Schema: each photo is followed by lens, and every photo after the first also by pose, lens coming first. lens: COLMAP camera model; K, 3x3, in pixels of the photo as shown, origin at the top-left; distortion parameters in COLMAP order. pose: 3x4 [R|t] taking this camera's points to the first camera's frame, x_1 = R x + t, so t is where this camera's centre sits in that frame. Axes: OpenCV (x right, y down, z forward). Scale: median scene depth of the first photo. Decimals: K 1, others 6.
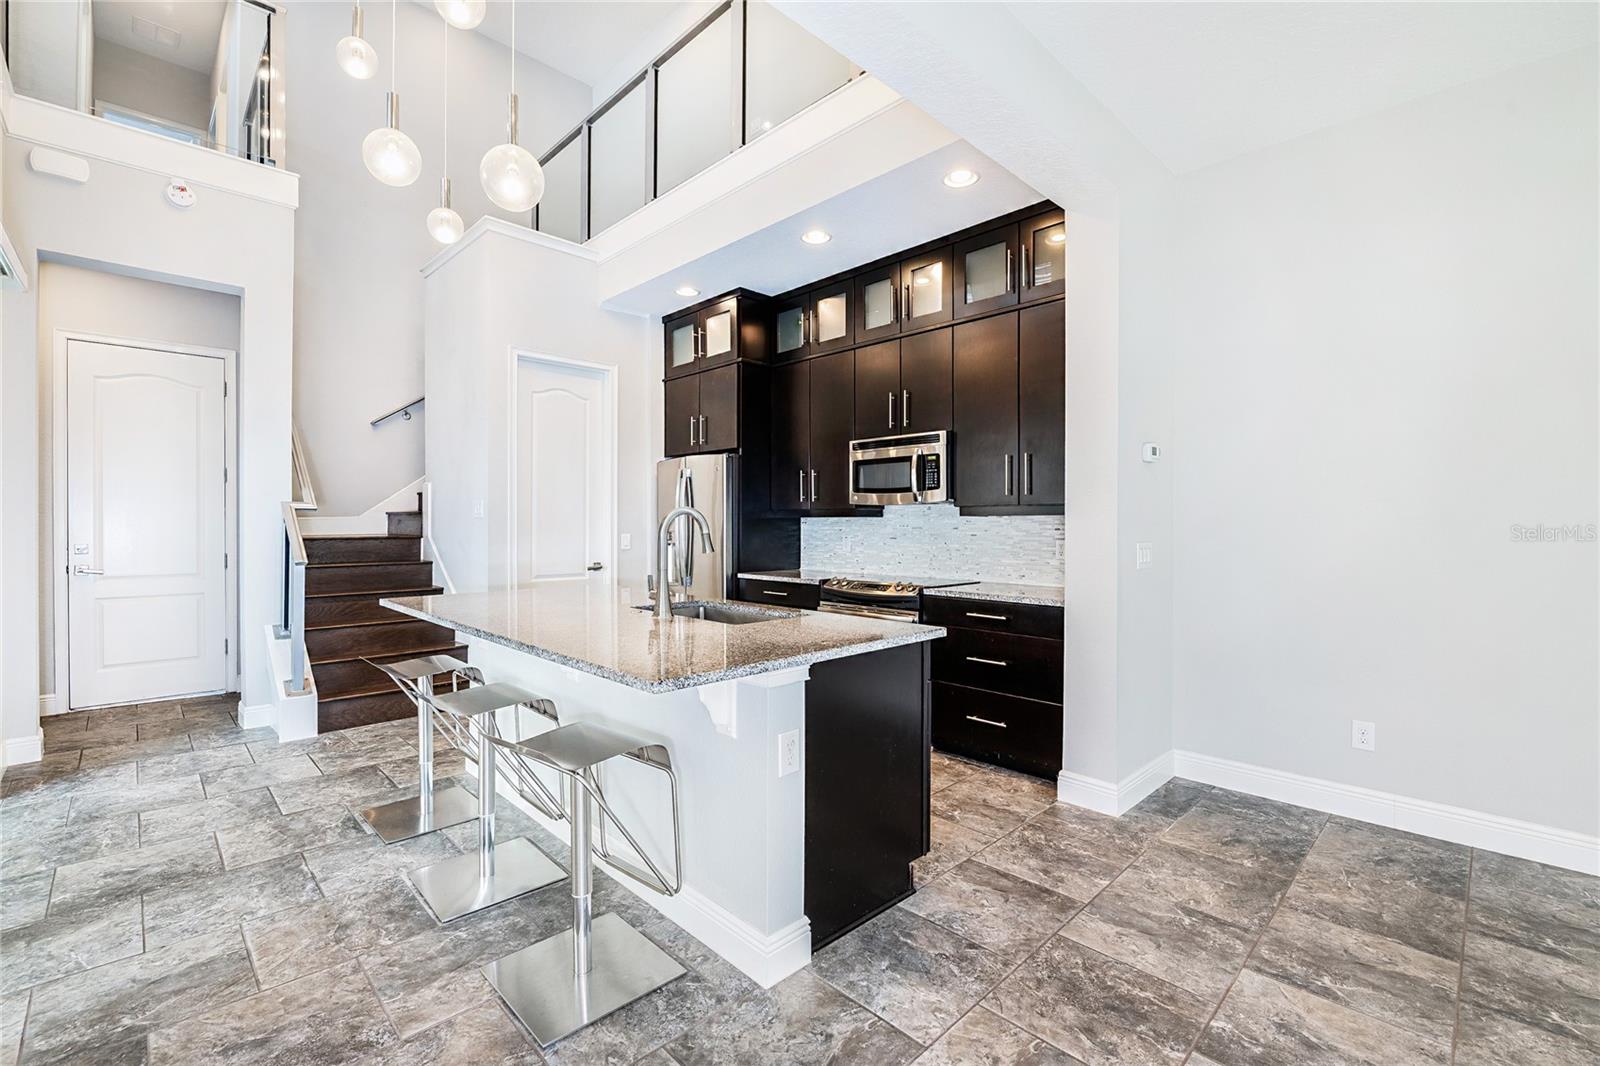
lens RADIAL K [[699.4, 0, 796.3], [0, 699.4, 525.2], [0, 0, 1]] dist [0.000419, -0.000555]
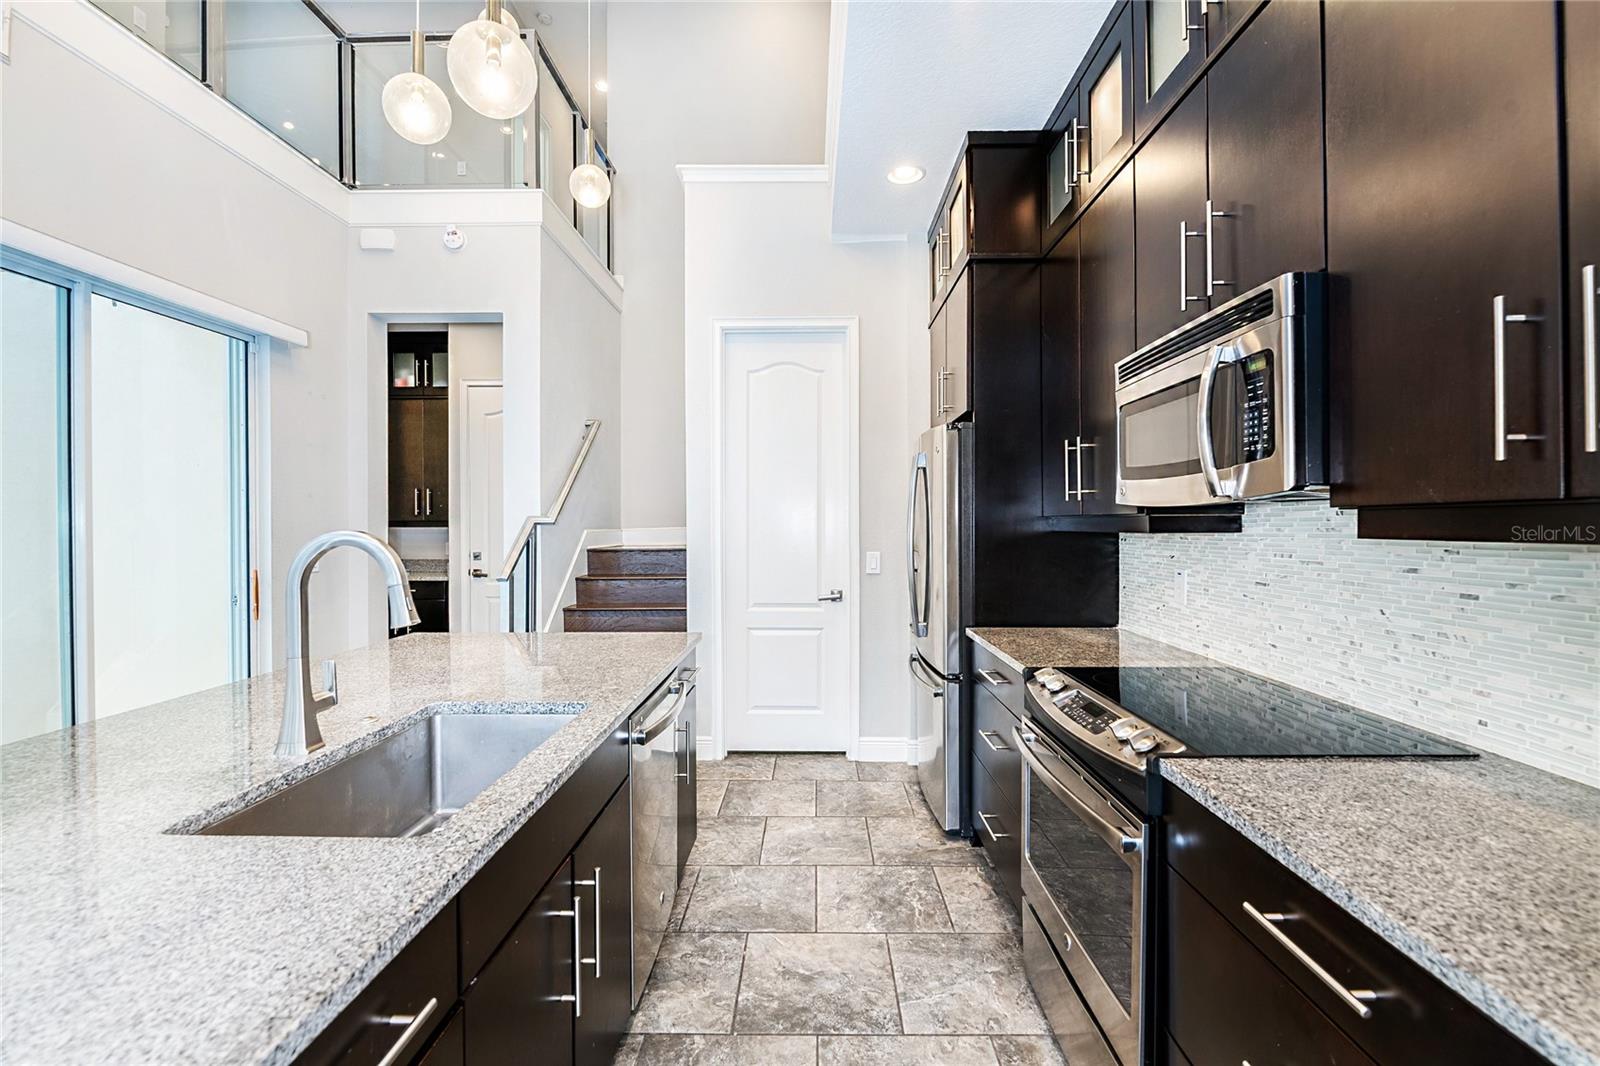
lens RADIAL K [[699.4, 0, 801.1], [0, 699.4, 519.1], [0, 0, 1]] dist [0.000419, -0.000555]
pose [[0.711646, -0.010917, -0.702453, 0.277742], [0.004352, 0.999929, -0.011130, -0.019591], [0.702524, 0.004863, 0.711643, 0.610882]]
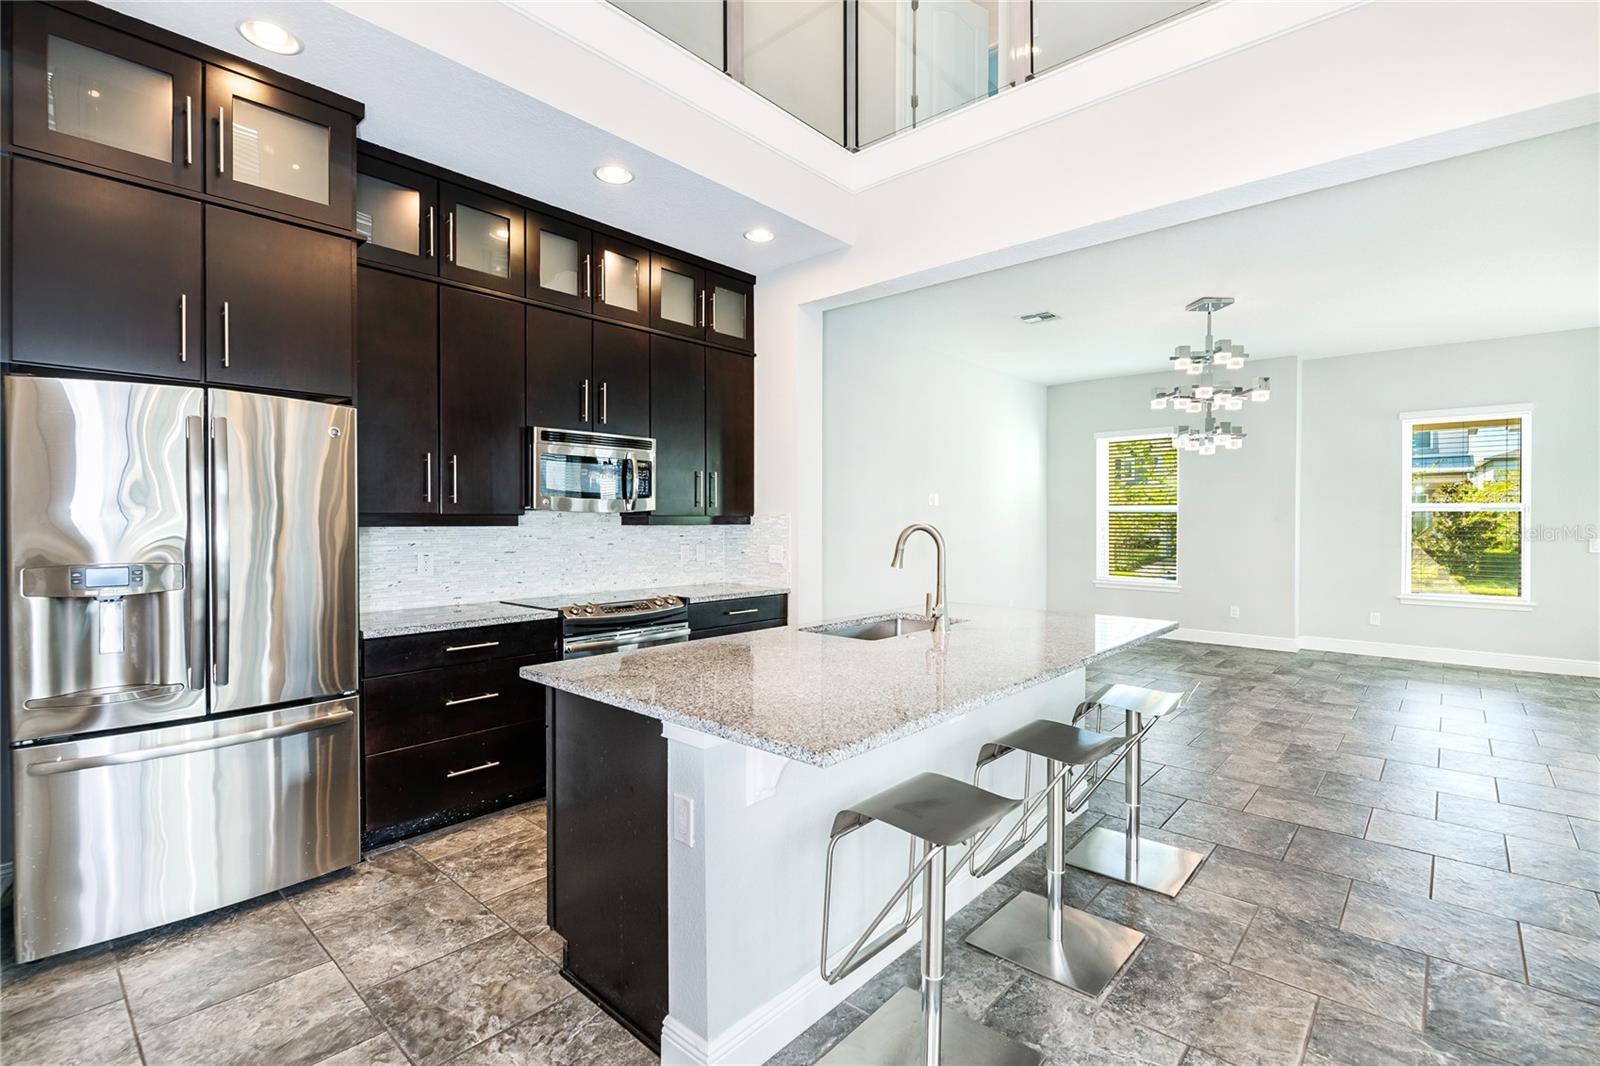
lens RADIAL K [[732.0, 0, 810.2], [0, 732.0, 531.7], [0, 0, 1]] dist [0.001261, 0.000331]
pose [[-0.084690, -0.018568, 0.996234, -0.834821], [0.002496, 0.999819, 0.018847, -0.023078], [-0.996404, 0.004083, -0.084628, 0.866690]]
